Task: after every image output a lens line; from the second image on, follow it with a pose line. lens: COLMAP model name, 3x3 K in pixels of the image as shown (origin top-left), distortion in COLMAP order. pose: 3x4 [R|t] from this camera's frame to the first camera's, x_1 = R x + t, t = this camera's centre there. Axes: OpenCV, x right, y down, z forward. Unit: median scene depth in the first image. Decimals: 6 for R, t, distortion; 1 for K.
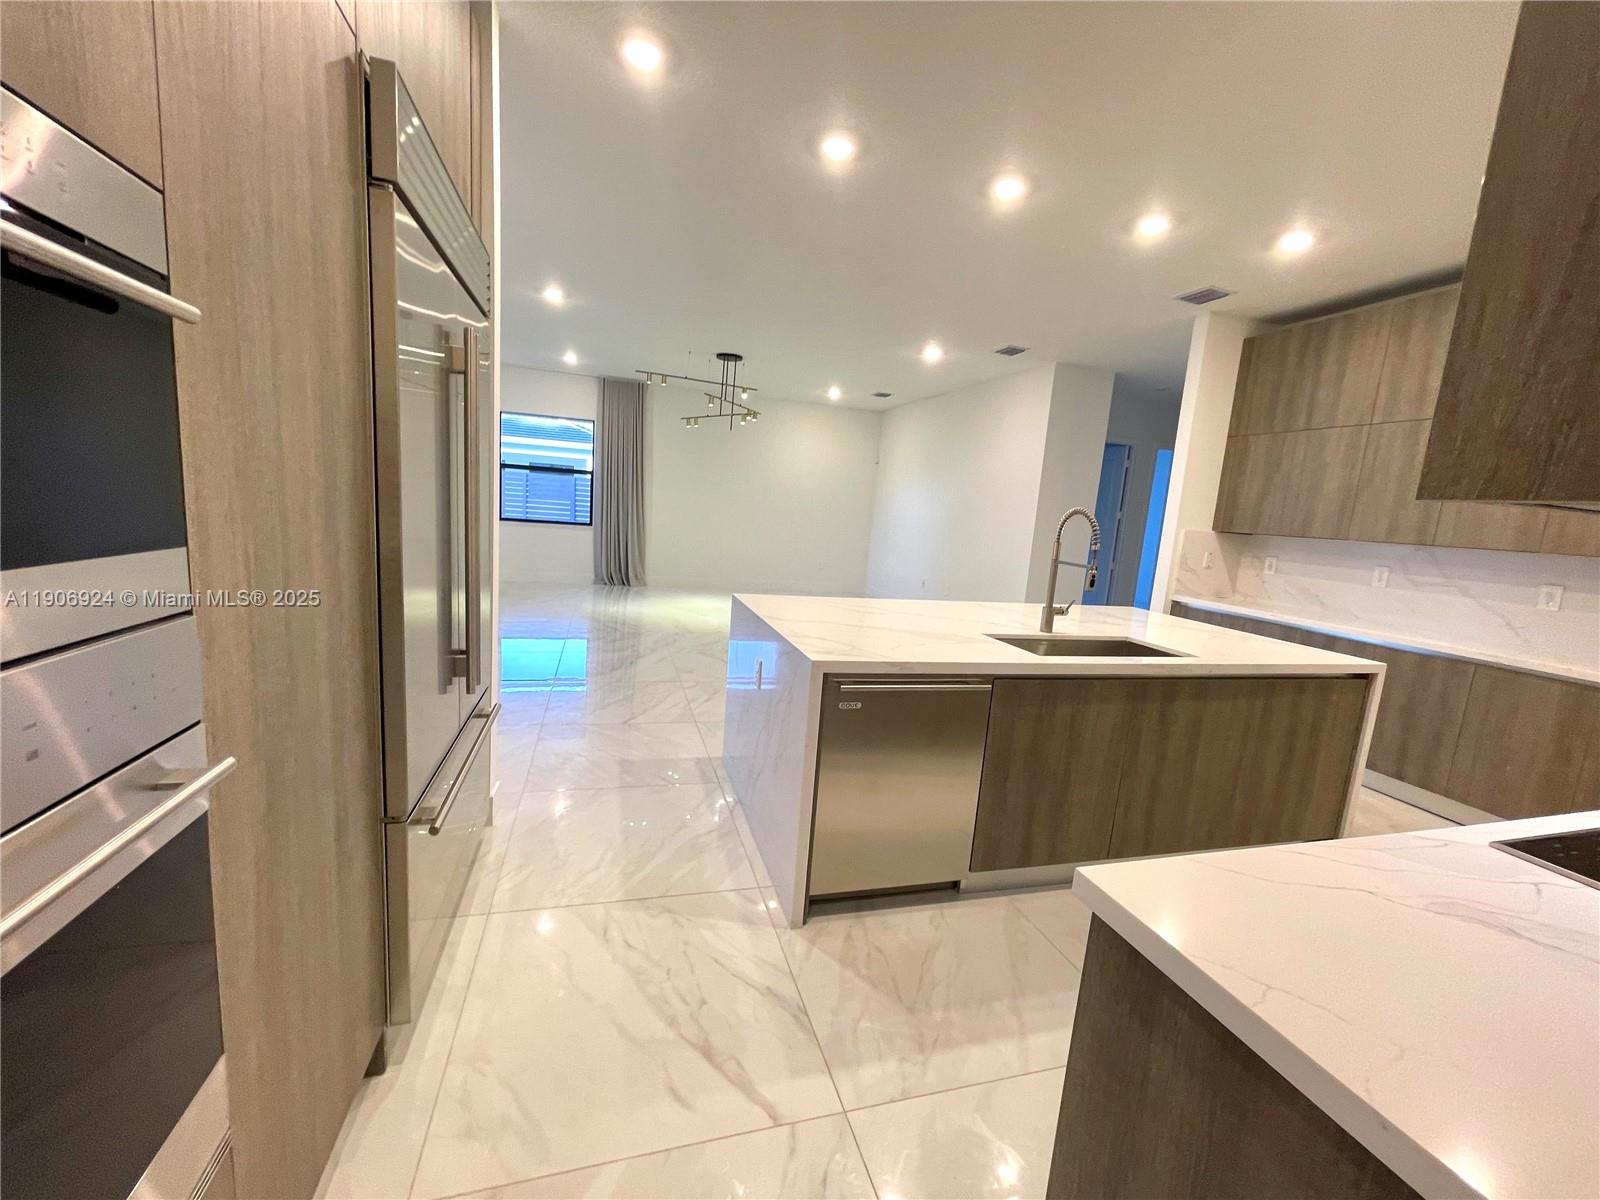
lens RADIAL K [[646.5, 0, 805.5], [0, 646.5, 604.4], [0, 0, 1]] dist [0.000432, 0.000011]
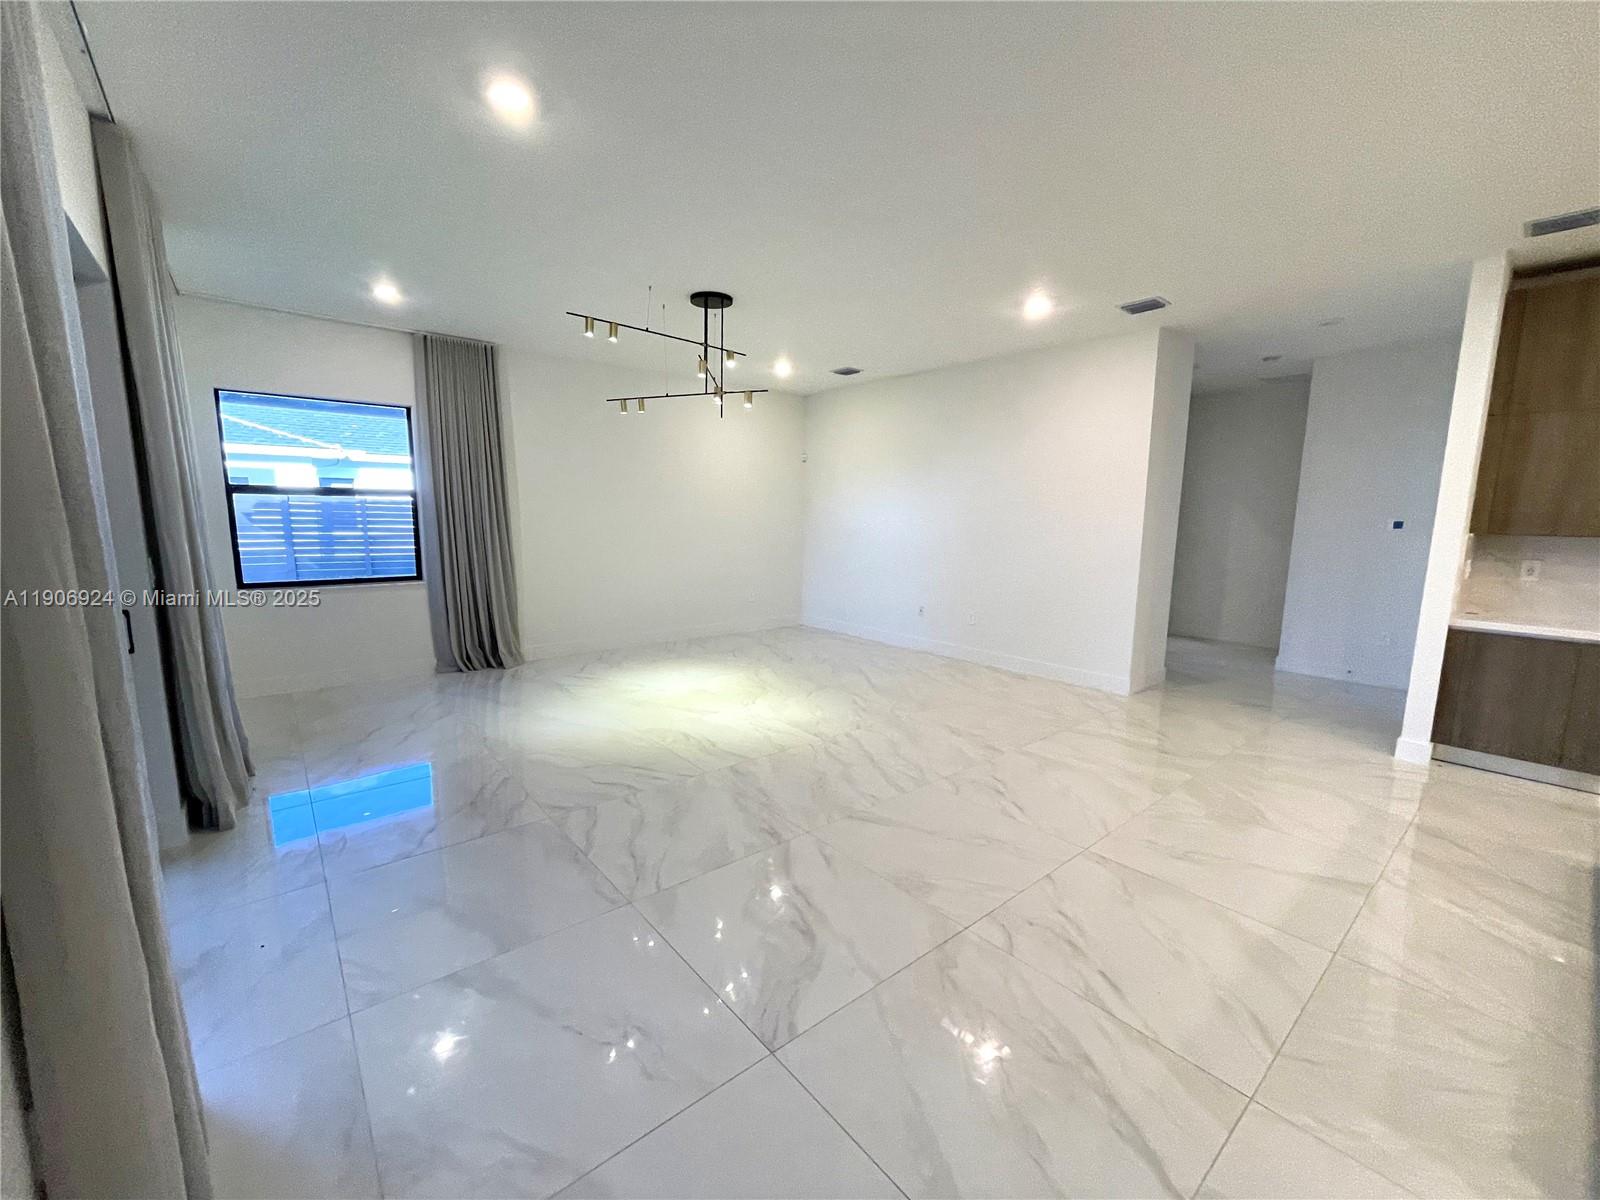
lens RADIAL K [[644.8, 0, 800.0], [0, 644.8, 600.0], [0, 0, 1]] dist [0.001785, -0.000204]
pose [[0.918014, -0.115032, 0.379496, -0.282693], [0.114239, 0.993146, 0.024692, -0.092026], [-0.379736, 0.020686, 0.924864, 0.362667]]
